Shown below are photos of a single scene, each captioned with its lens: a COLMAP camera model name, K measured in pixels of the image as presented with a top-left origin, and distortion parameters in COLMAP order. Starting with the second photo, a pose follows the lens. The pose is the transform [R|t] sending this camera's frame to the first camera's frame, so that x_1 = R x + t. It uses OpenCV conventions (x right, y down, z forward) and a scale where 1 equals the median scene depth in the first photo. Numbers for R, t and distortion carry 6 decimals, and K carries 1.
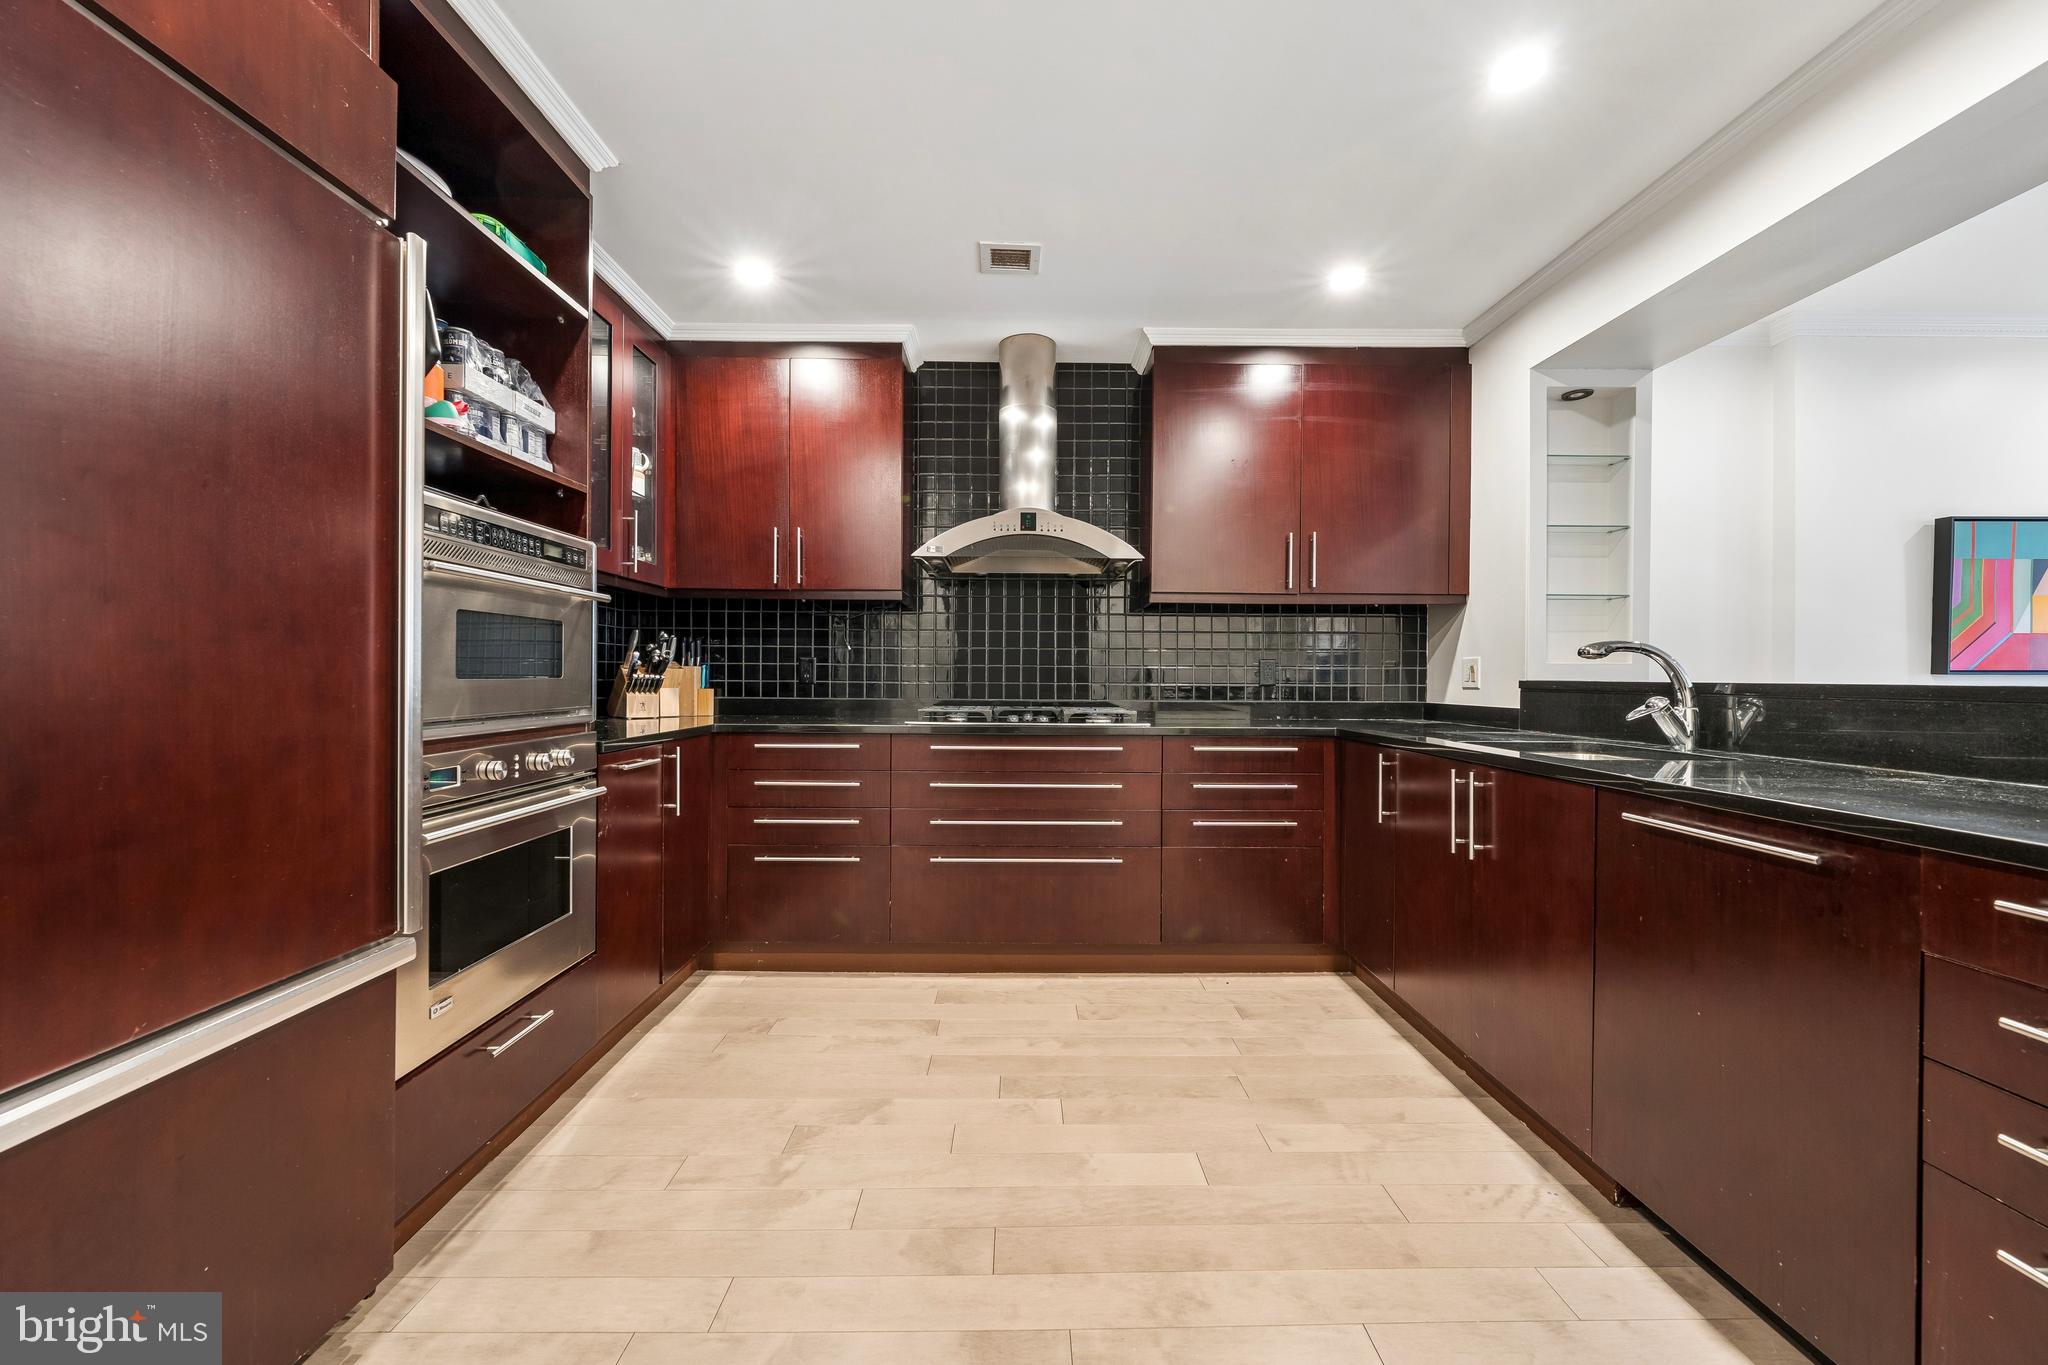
lens RADIAL K [[832.2, 0, 1025.2], [0, 832.2, 679.7], [0, 0, 1]] dist [0.000993, -0.001122]
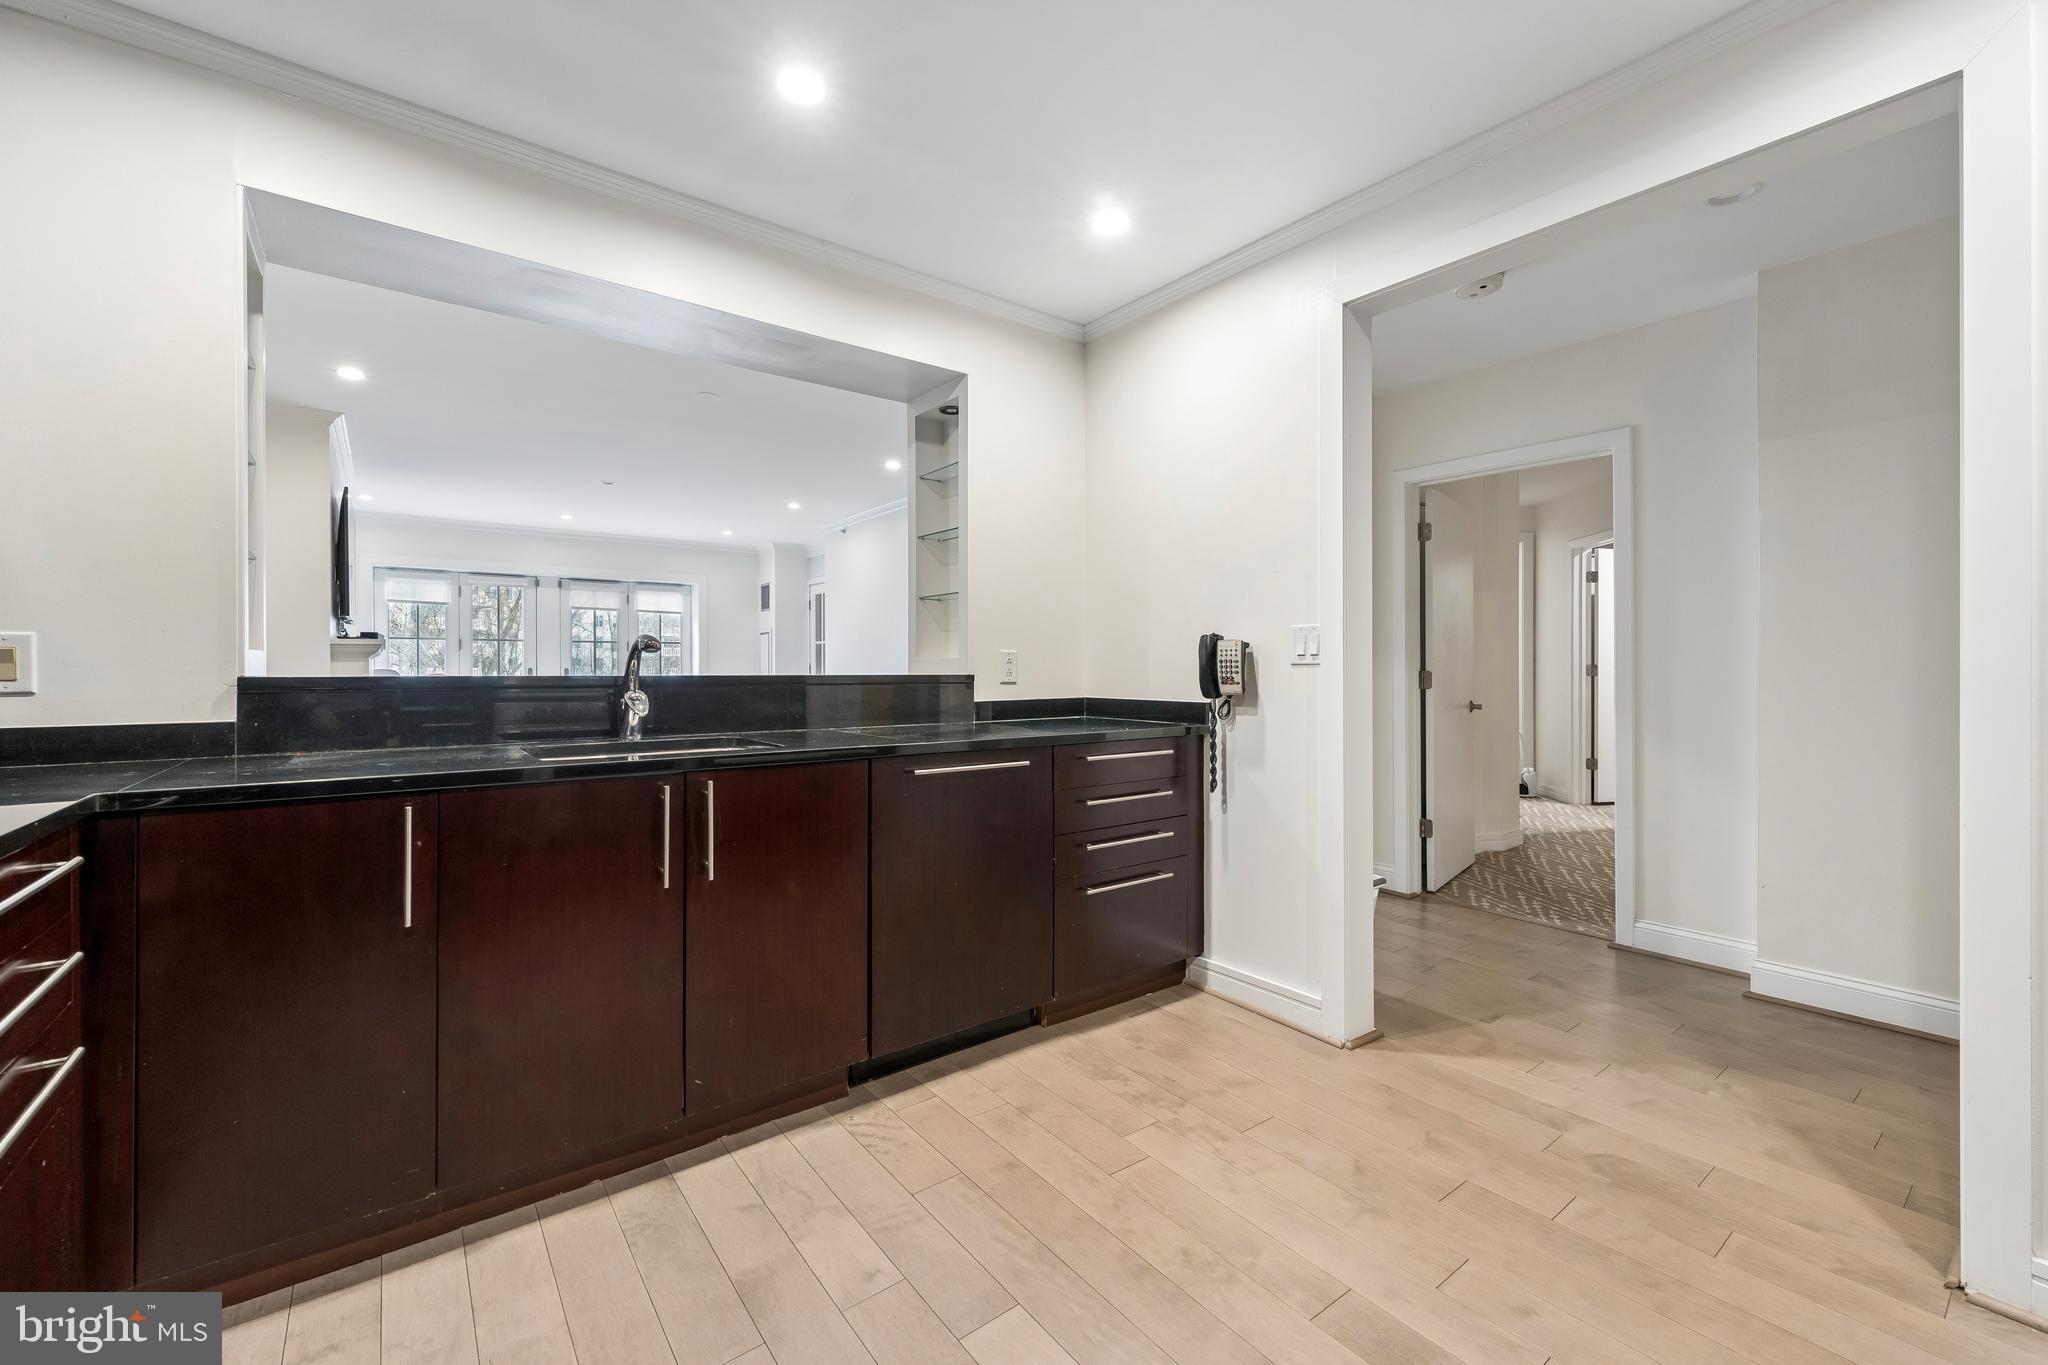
lens RADIAL K [[832.2, 0, 1018.4], [0, 832.2, 672.7], [0, 0, 1]] dist [0.000993, -0.001122]
pose [[-0.600976, -0.007982, 0.799227, -0.426457], [0.000131, 0.999949, 0.010085, -0.016043], [-0.799267, 0.006166, -0.600945, 1.496428]]
